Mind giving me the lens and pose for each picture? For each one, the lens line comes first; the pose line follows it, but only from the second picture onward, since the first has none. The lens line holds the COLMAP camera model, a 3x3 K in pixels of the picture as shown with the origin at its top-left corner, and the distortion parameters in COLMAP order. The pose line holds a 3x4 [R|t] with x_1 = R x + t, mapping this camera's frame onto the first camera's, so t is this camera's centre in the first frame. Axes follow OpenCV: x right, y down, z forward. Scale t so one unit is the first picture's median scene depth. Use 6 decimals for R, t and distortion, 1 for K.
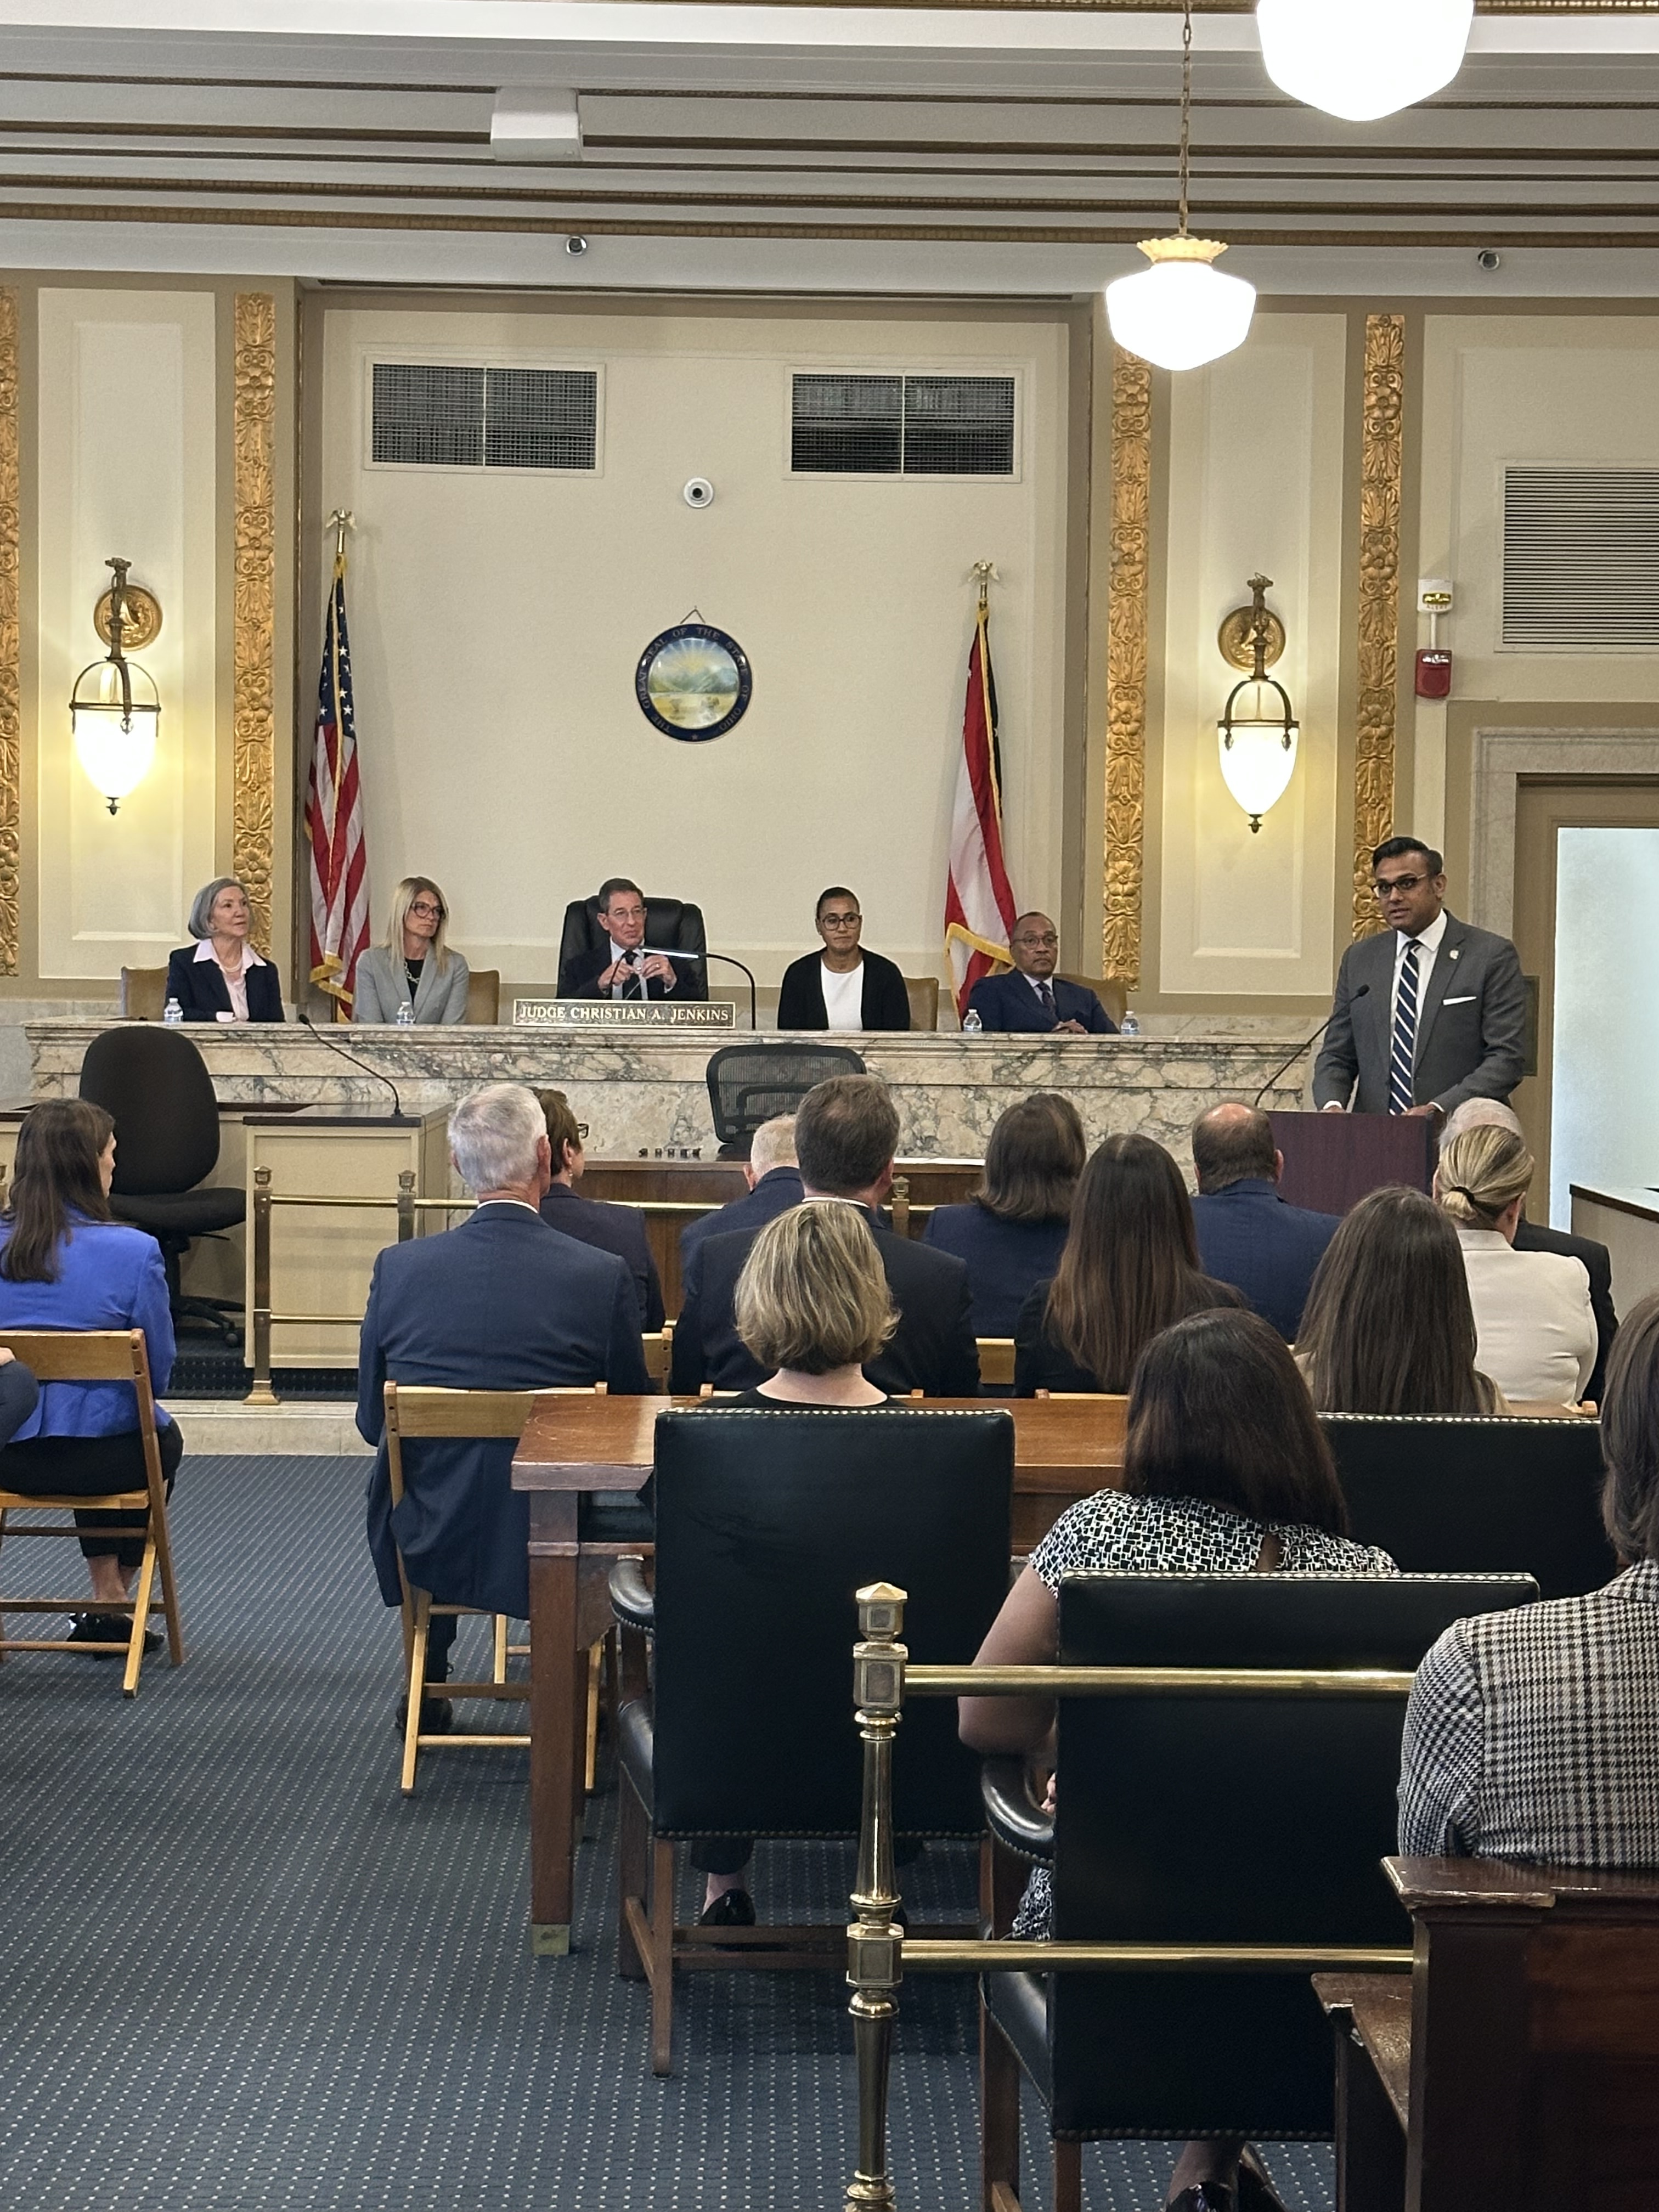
lens RADIAL K [[4081.9, 0, 843.4], [0, 4081.9, 1099.6], [0, 0, 1]] dist [0.145057, -0.041972]
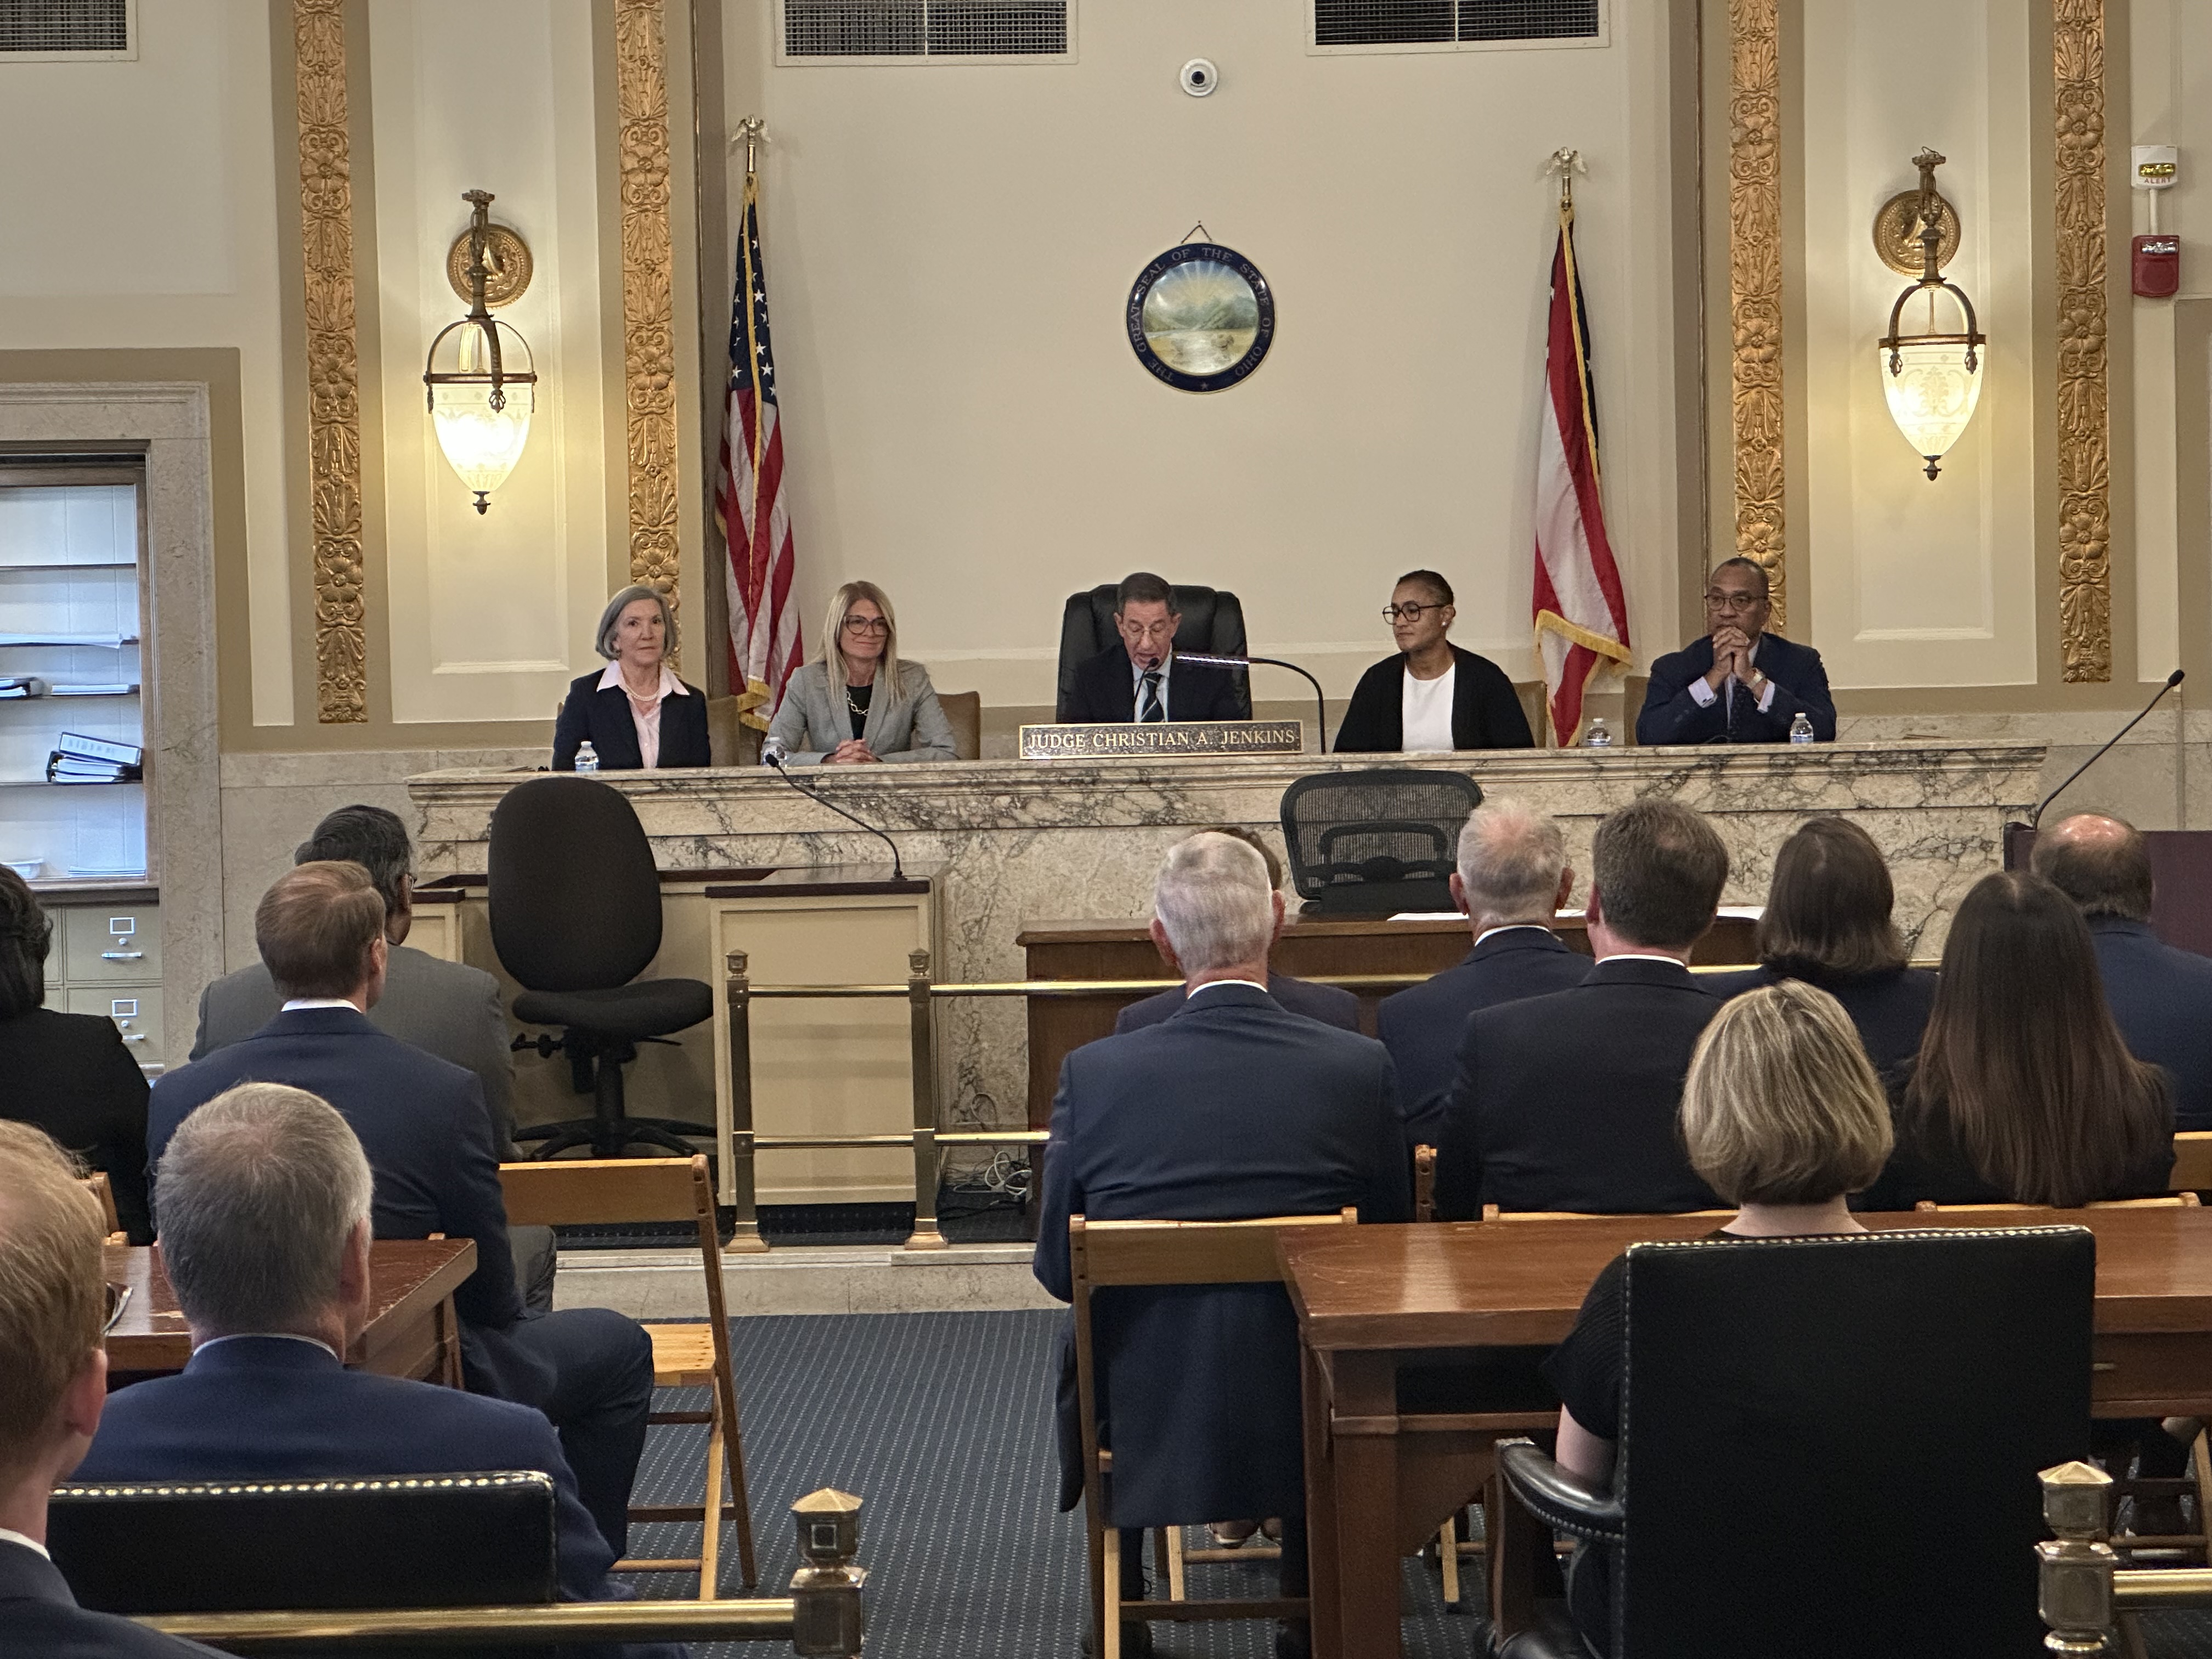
lens RADIAL K [[5150.8, 0, 1076.3], [0, 5150.8, 821.0], [0, 0, 1]] dist [-0.307802, 8.831780]
pose [[0.998938, -0.035867, -0.028922, -0.036298], [0.035704, 0.999344, -0.006148, 0.000063], [0.029124, 0.005109, 0.999563, 0.012022]]
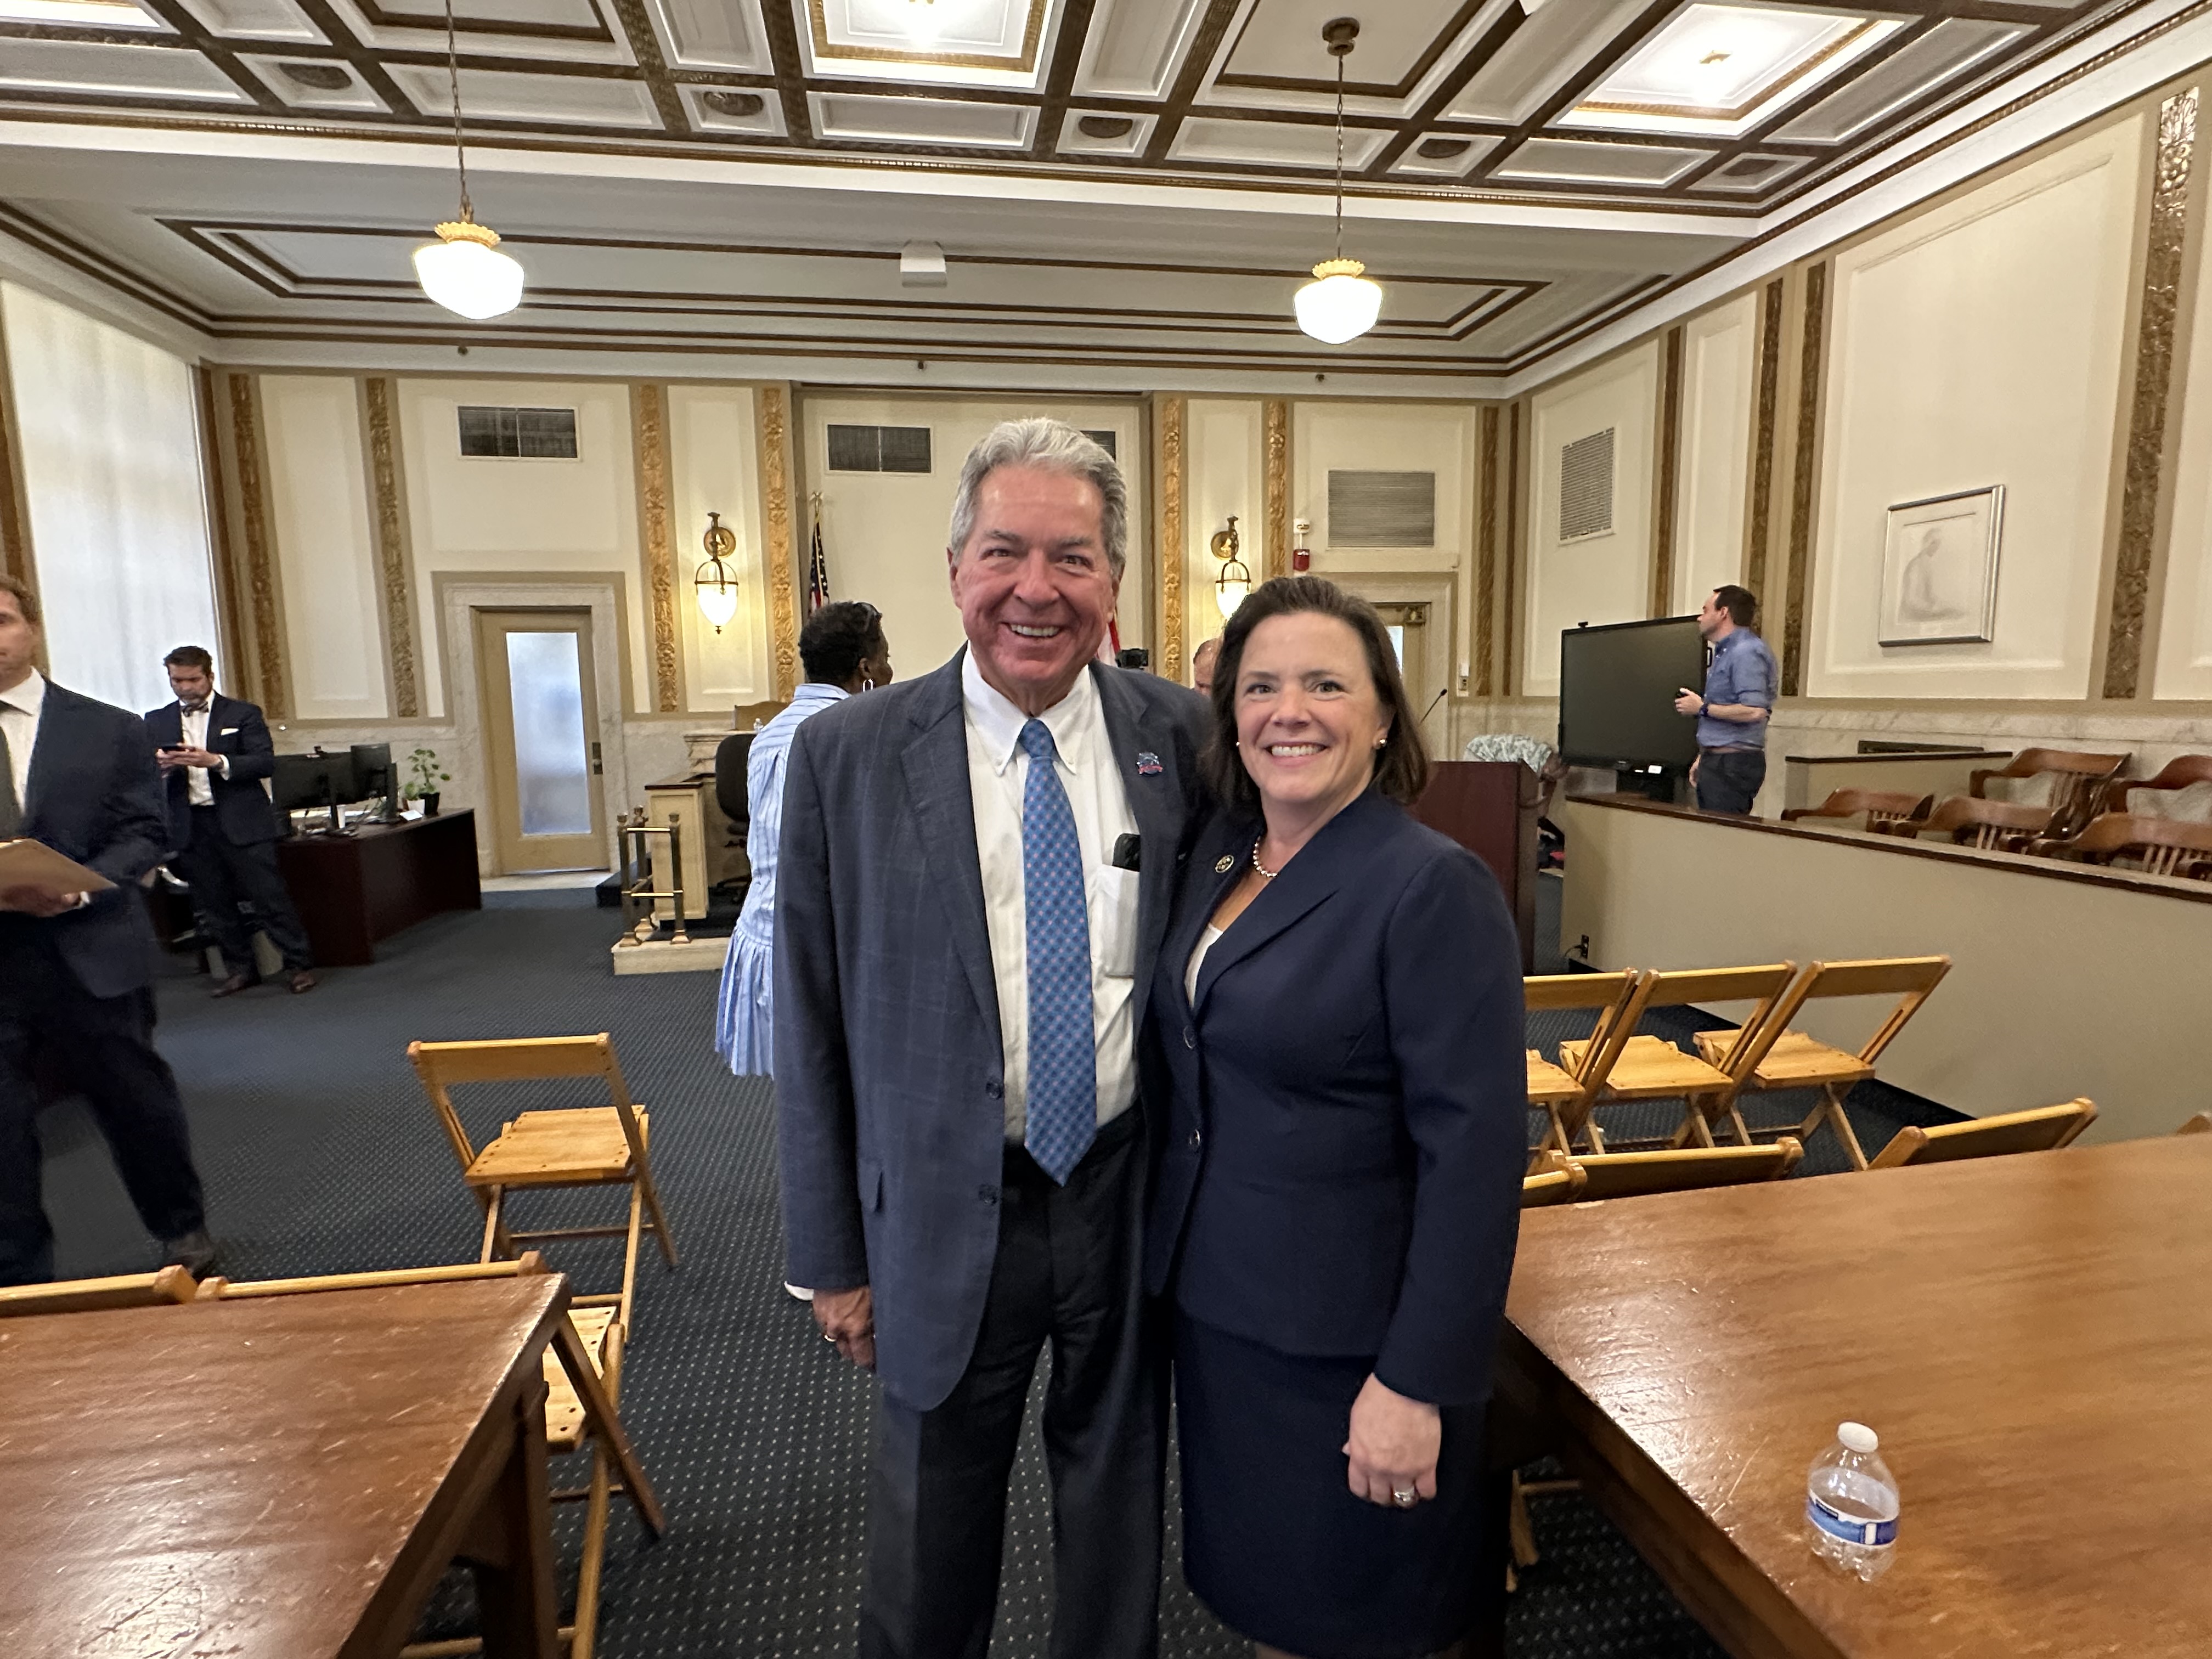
lens RADIAL K [[1147.7, 0, 1101.7], [0, 1147.7, 841.7], [0, 0, 1]] dist [-0.006506, 0.002151]
pose [[0.987821, -0.050341, 0.147223, -0.072401], [0.036765, 0.994938, 0.093523, -0.009691], [-0.151186, -0.086972, 0.984672, 0.362381]]
